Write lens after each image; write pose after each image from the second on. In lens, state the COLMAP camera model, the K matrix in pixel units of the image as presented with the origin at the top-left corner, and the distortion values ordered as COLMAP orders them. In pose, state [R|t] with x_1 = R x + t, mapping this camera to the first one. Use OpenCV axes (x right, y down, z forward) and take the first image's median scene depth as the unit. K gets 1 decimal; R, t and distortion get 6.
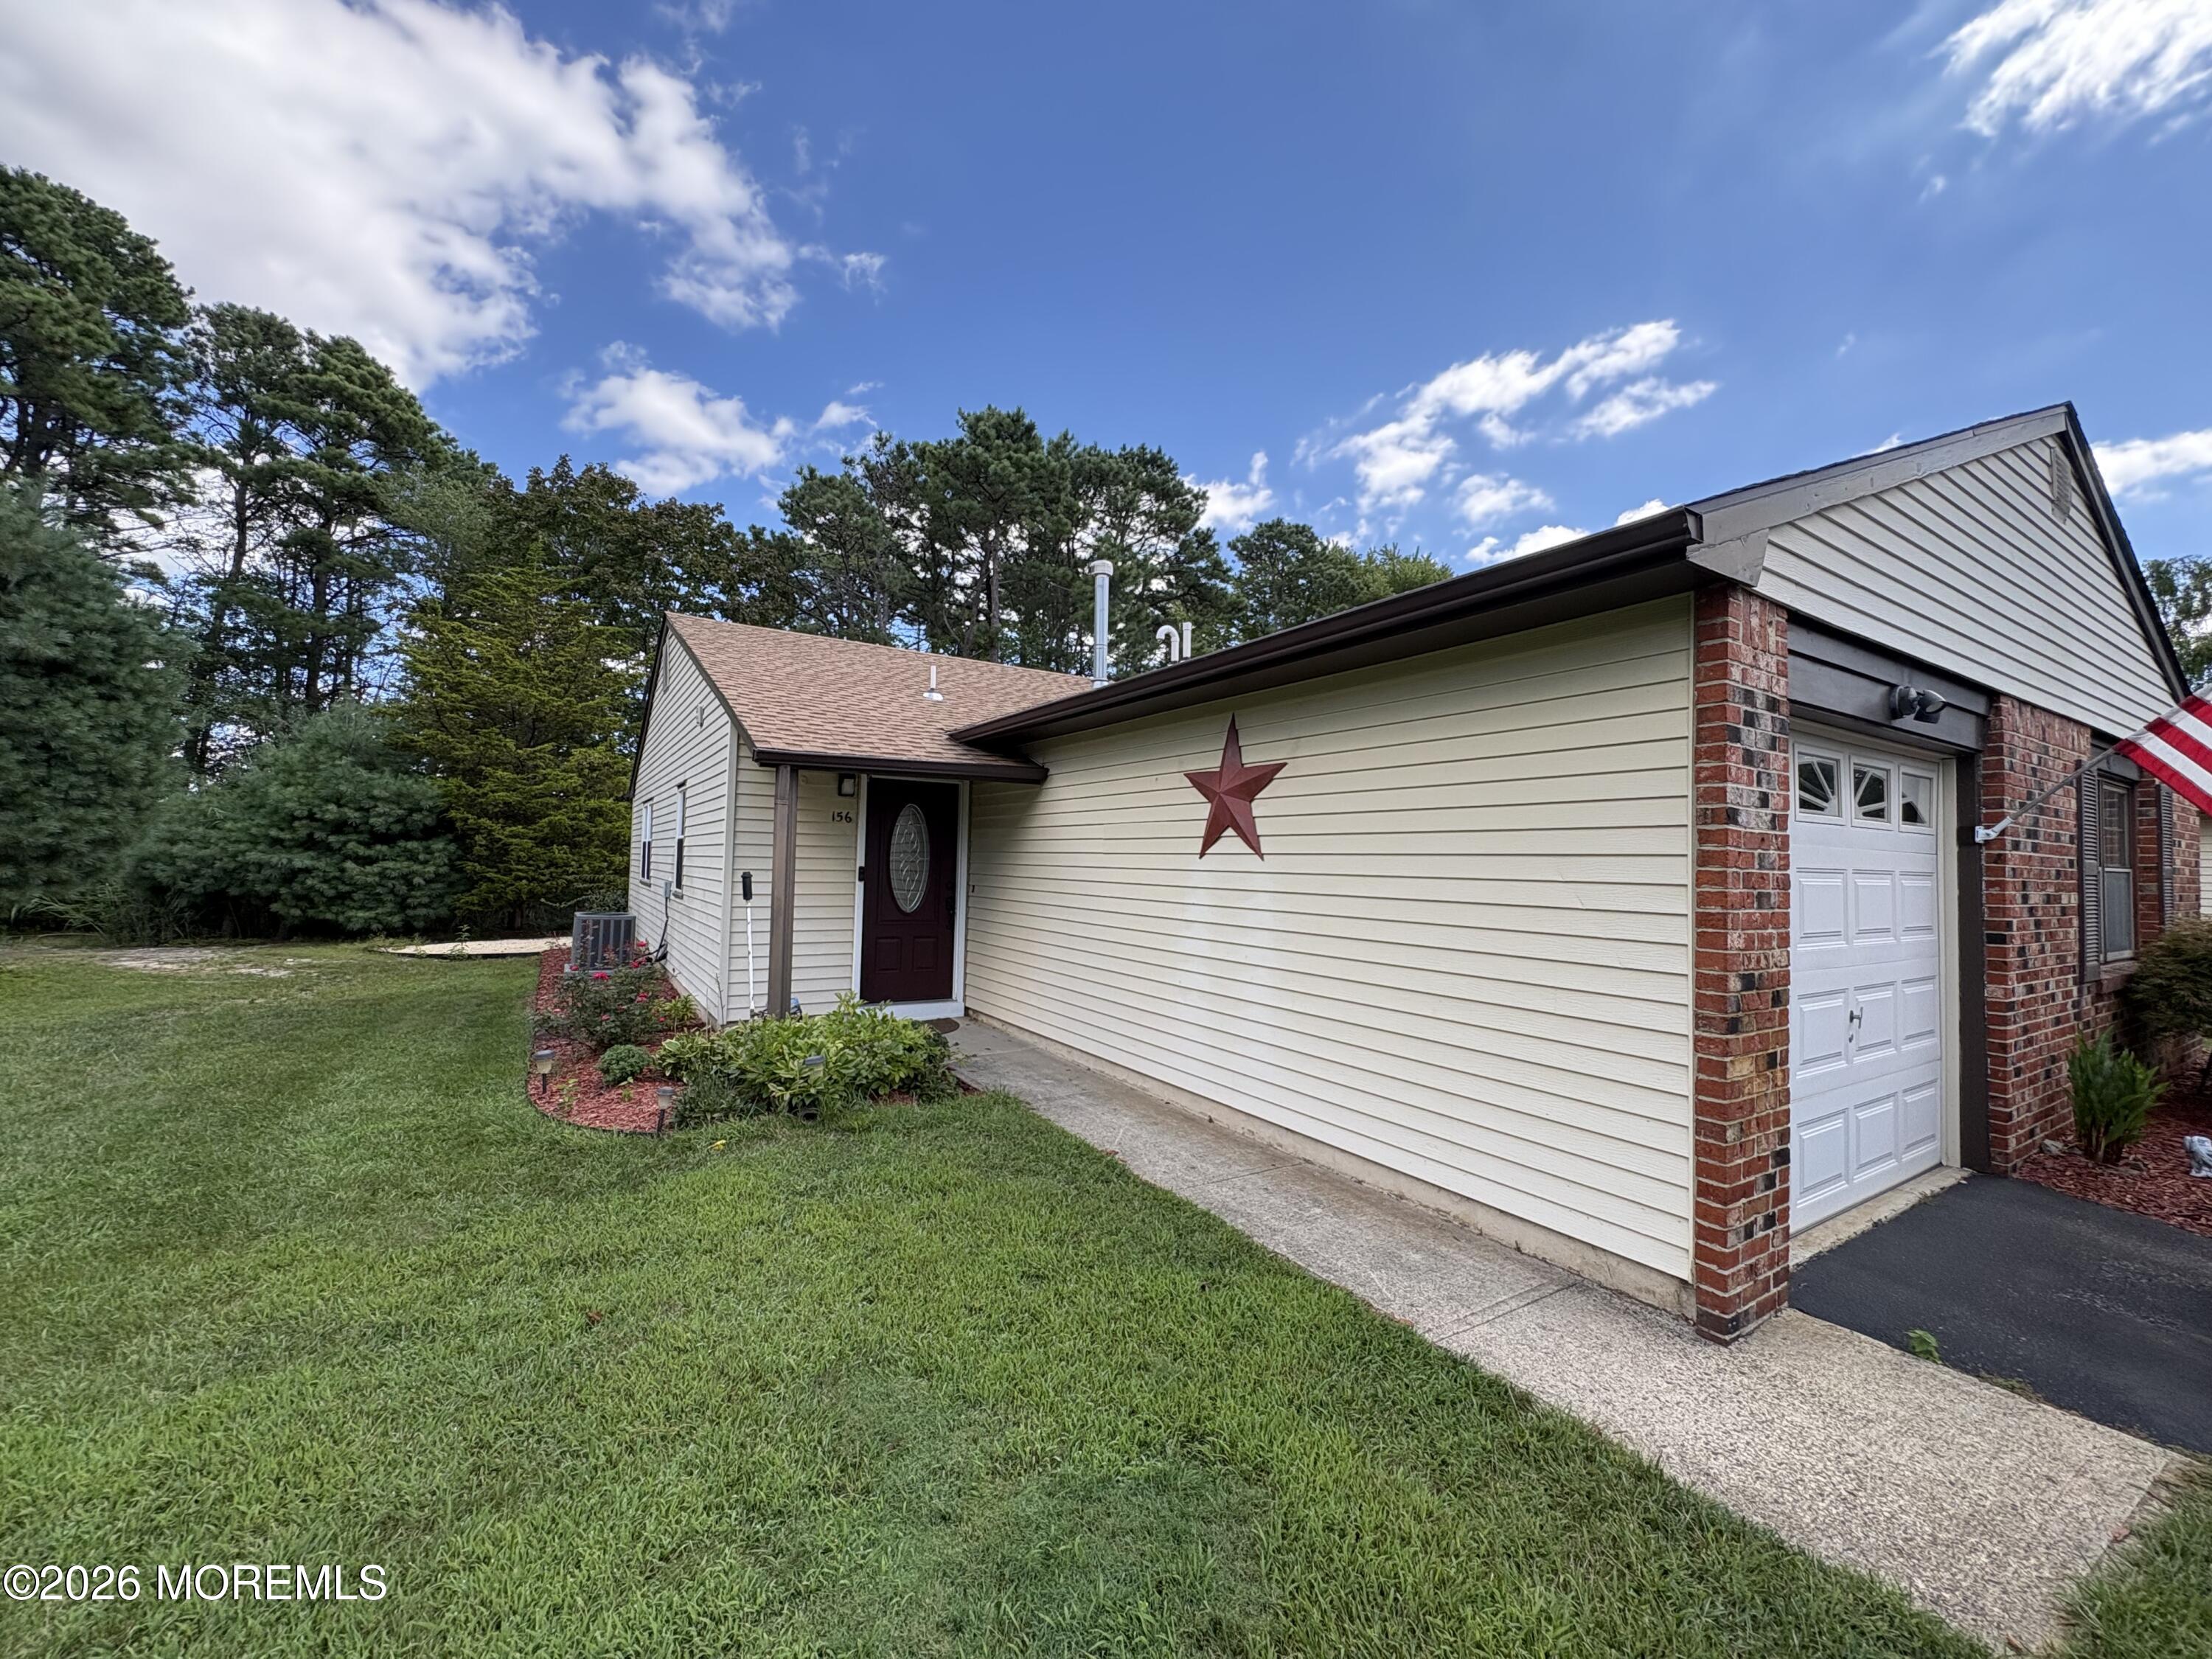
lens RADIAL K [[879.4, 0, 1104.8], [0, 879.4, 821.5], [0, 0, 1]] dist [-0.004126, -0.000210]
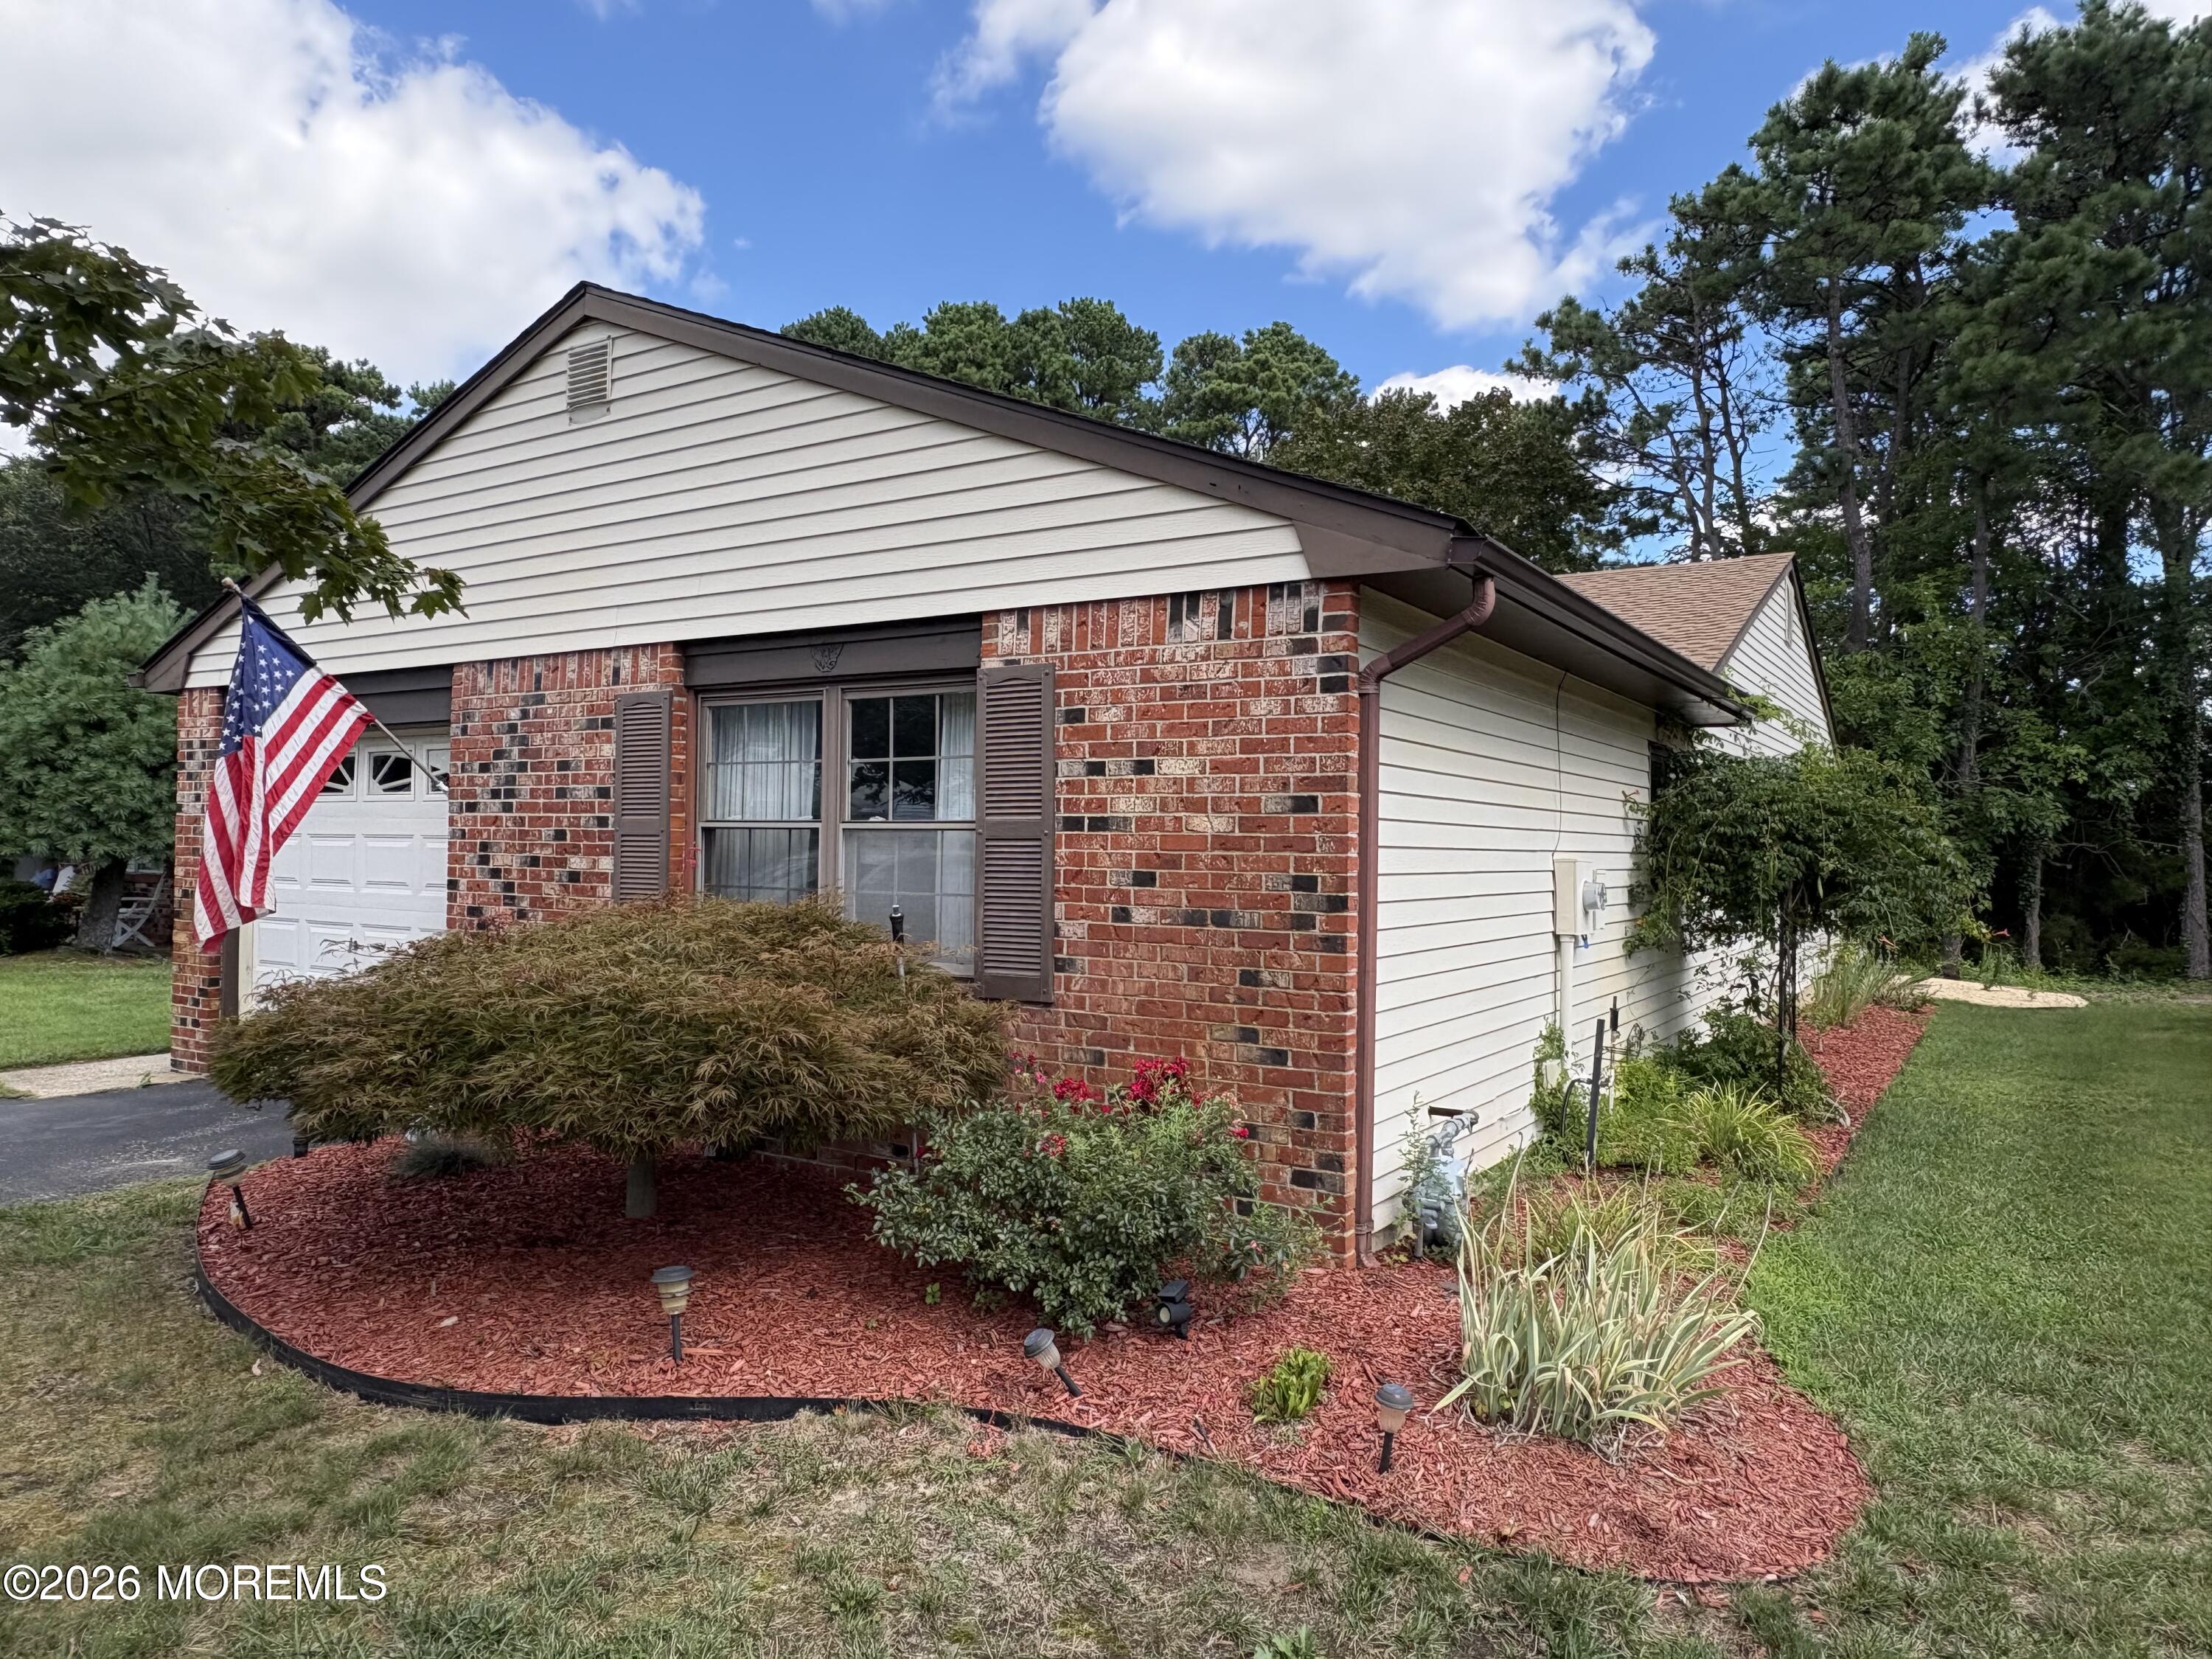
lens RADIAL K [[1446.4, 0, 1105.9], [0, 1446.4, 832.4], [0, 0, 1]] dist [-0.008118, -0.001142]
pose [[0.434055, -0.030384, -0.900374, 3.246364], [0.034736, 0.999252, -0.016975, 0.125311], [0.900216, -0.023908, 0.434786, 1.054566]]
